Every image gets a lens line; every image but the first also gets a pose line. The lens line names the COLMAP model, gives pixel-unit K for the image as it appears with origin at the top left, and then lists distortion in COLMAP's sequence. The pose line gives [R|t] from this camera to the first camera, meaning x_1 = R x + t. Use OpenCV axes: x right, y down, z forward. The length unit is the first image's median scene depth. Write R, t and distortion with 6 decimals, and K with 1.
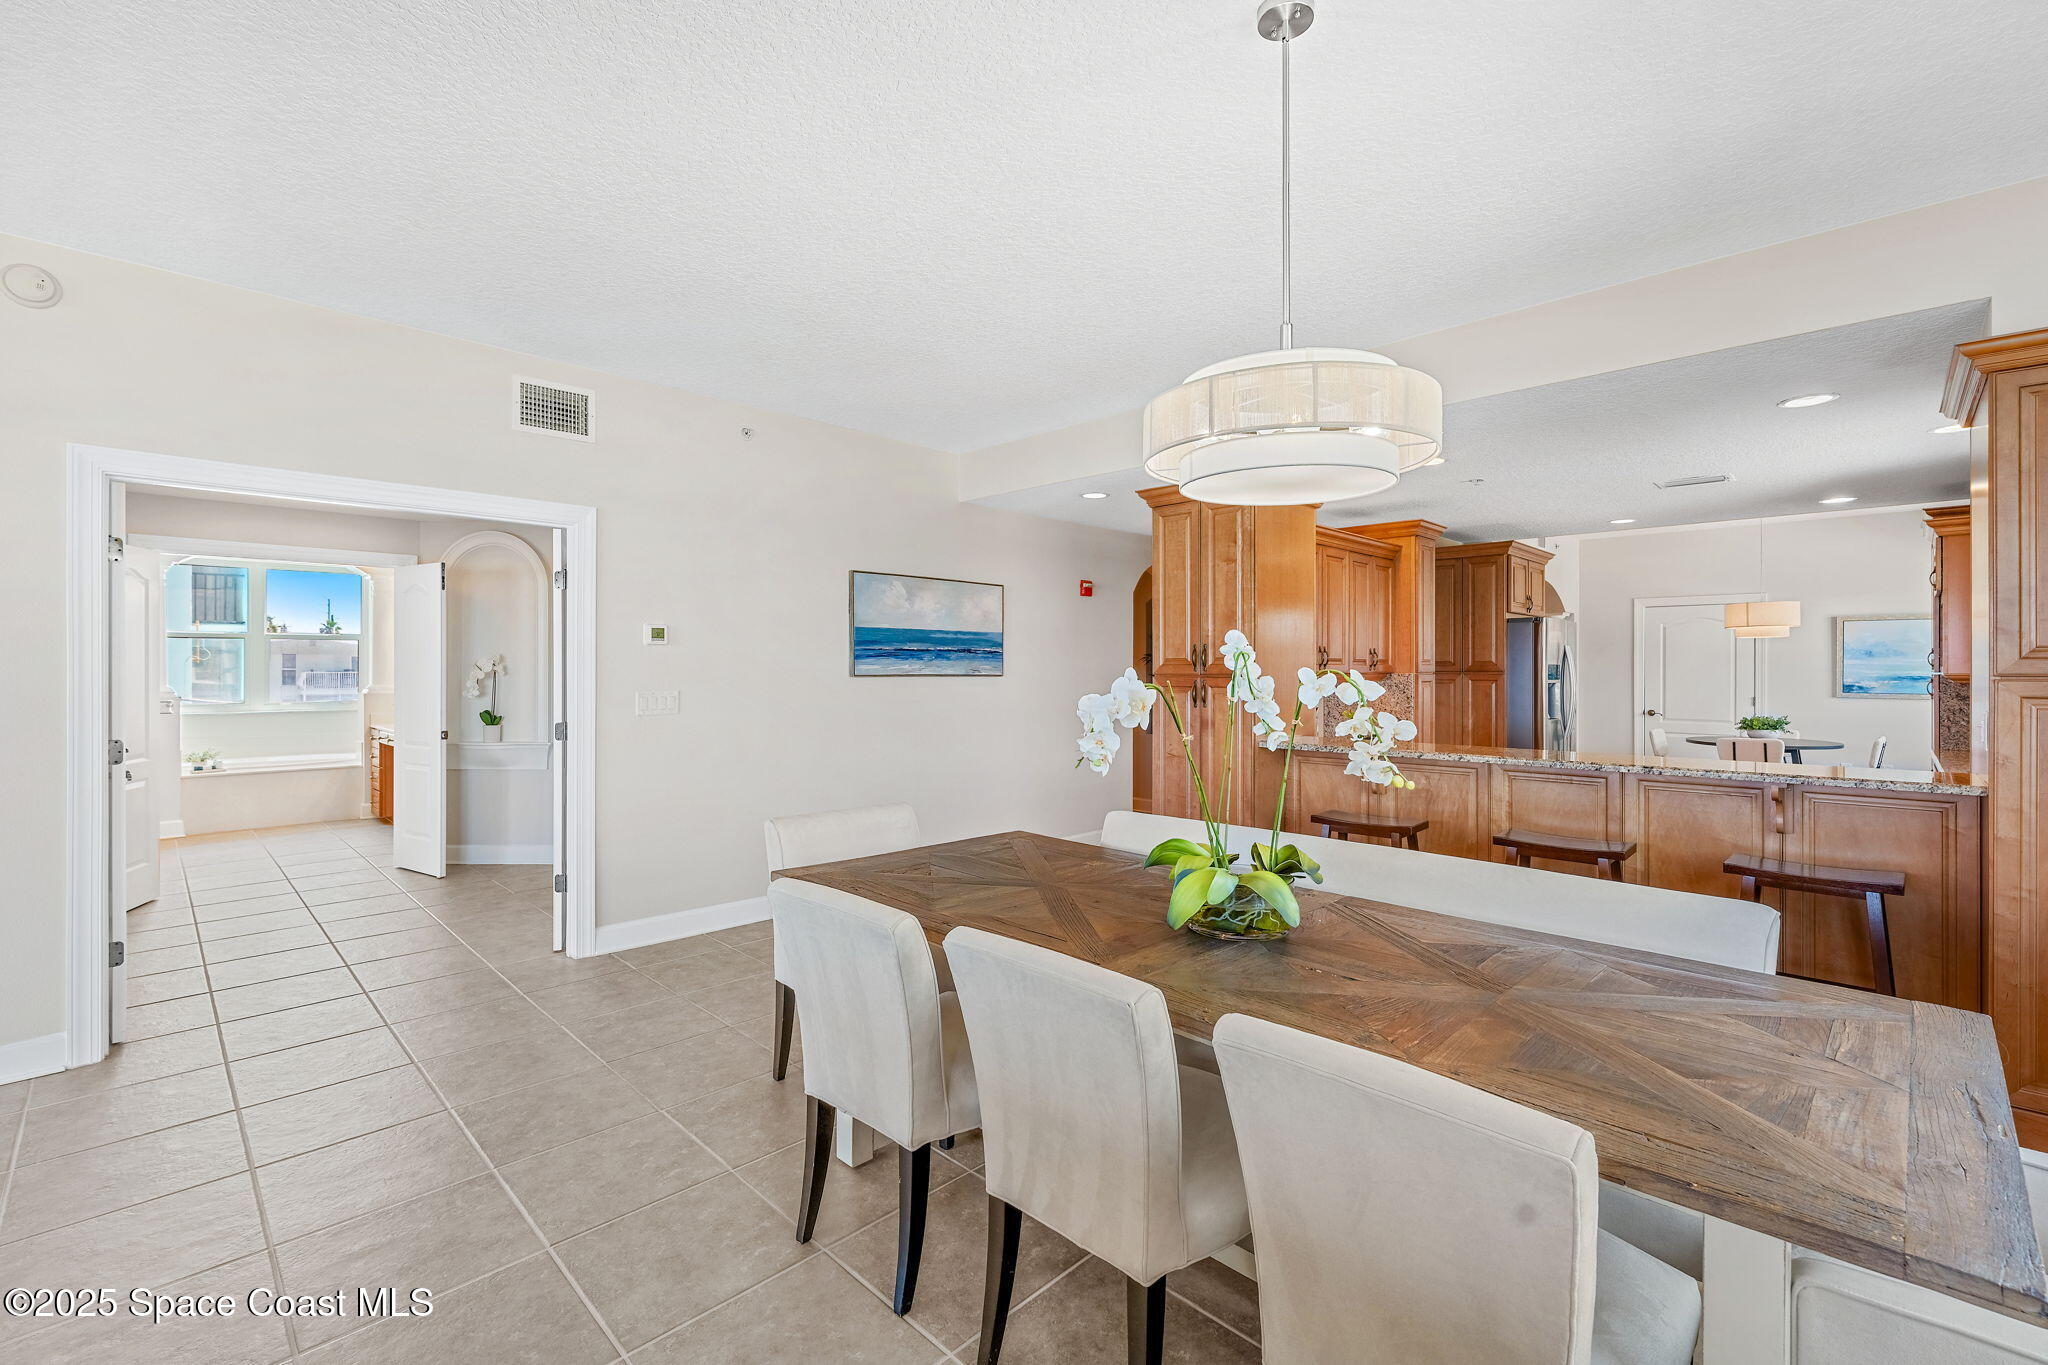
lens RADIAL K [[880.1, 0, 1035.4], [0, 880.1, 666.2], [0, 0, 1]] dist [-0.001235, -0.000453]
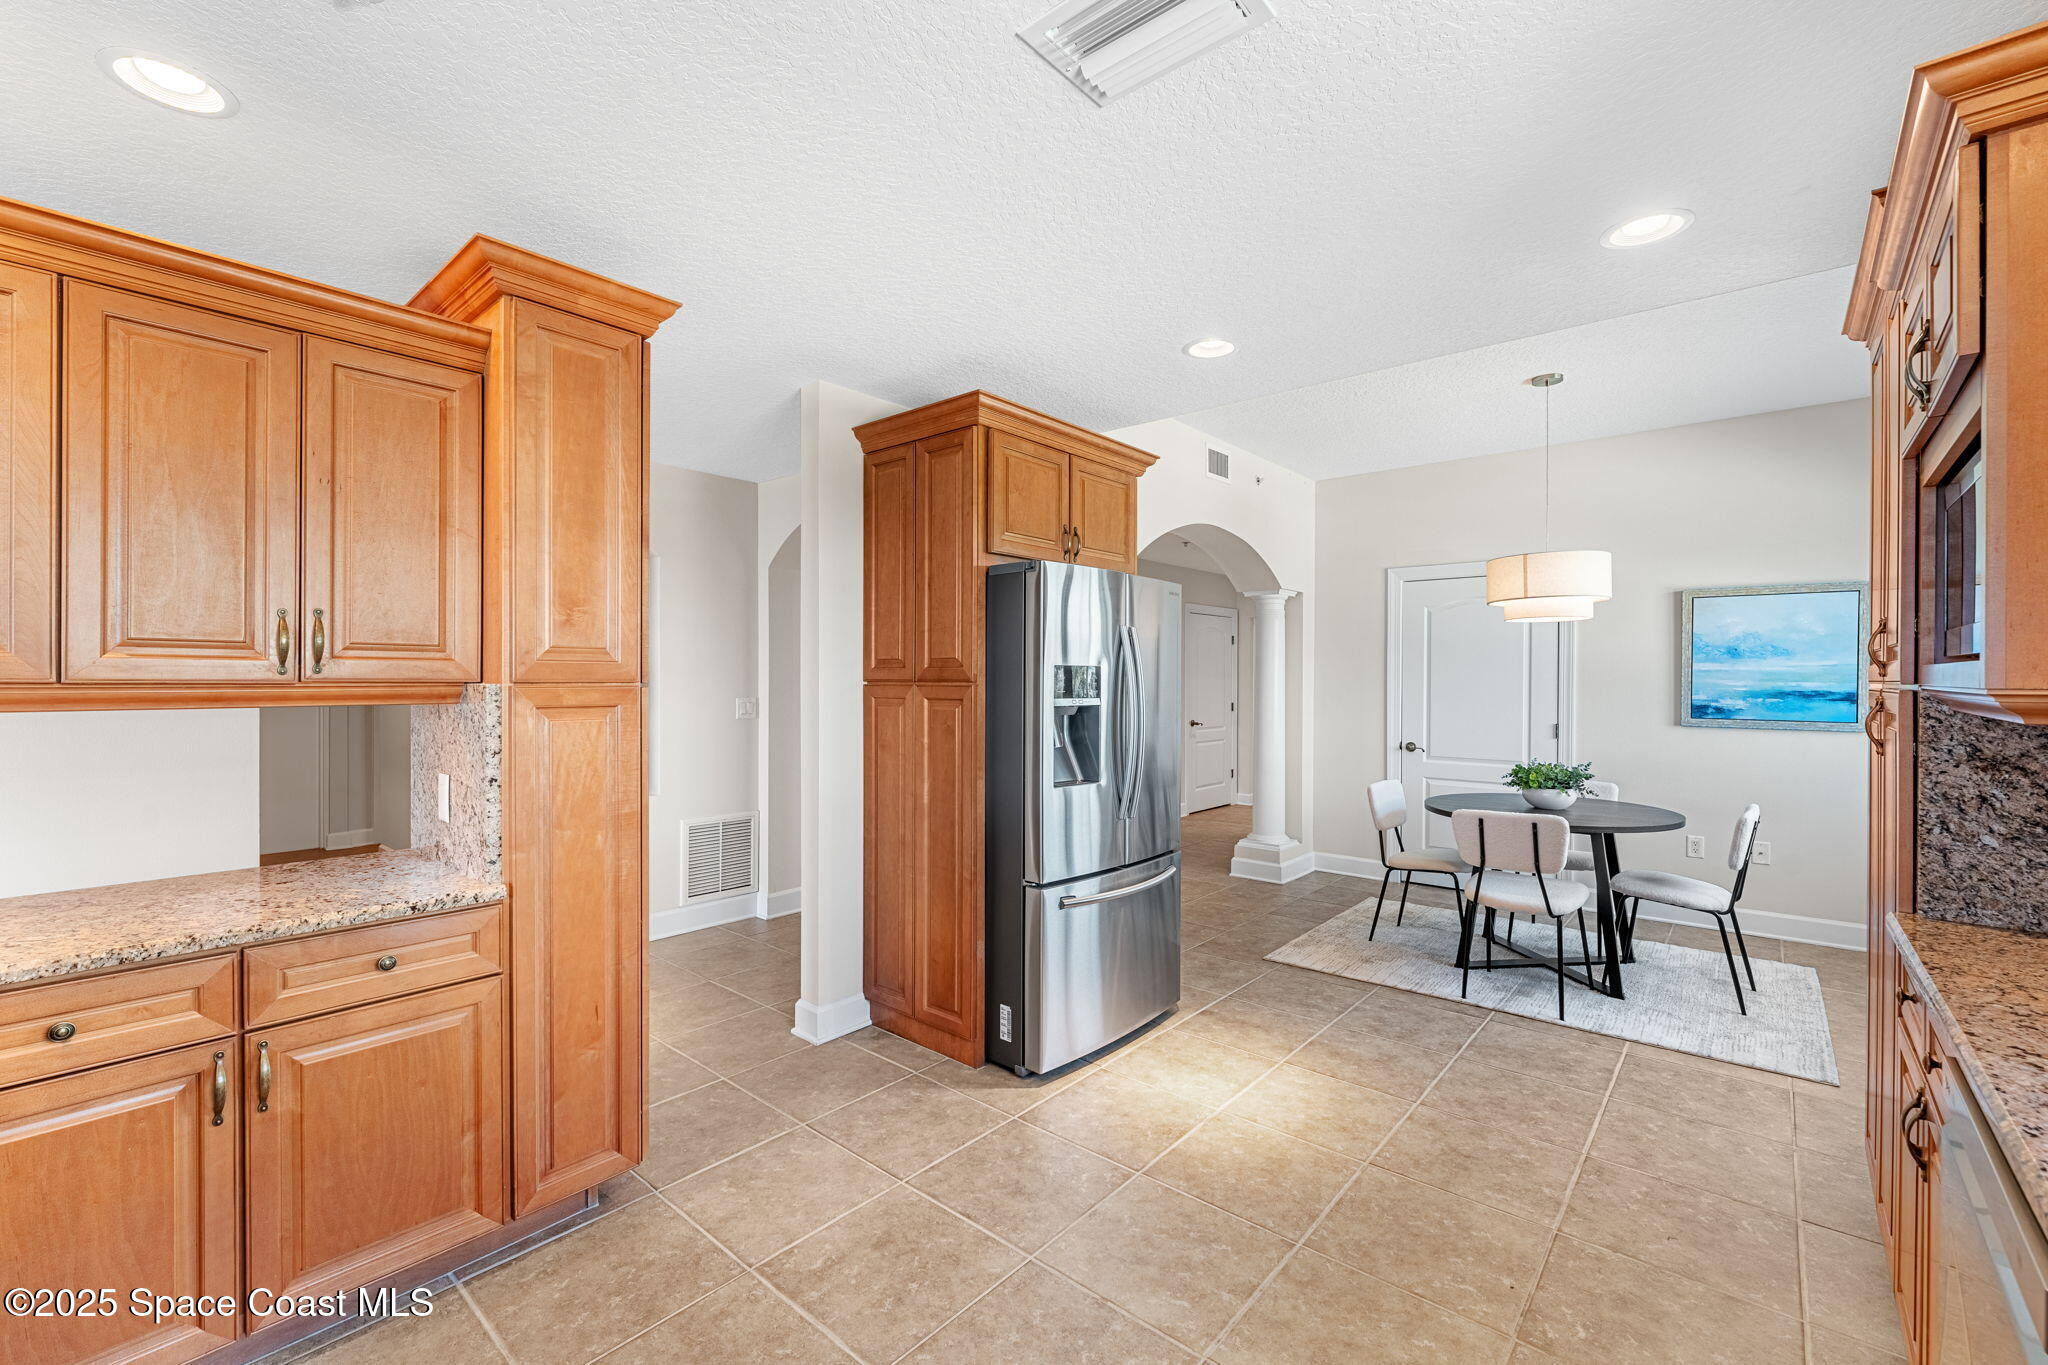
lens RADIAL K [[880.1, 0, 1013.9], [0, 880.1, 677.4], [0, 0, 1]] dist [-0.001235, -0.000453]
pose [[0.997945, 0.001899, 0.064056, 0.438911], [-0.001880, 0.999998, -0.000357, 0.003940], [-0.064056, 0.000236, 0.997946, 0.452024]]
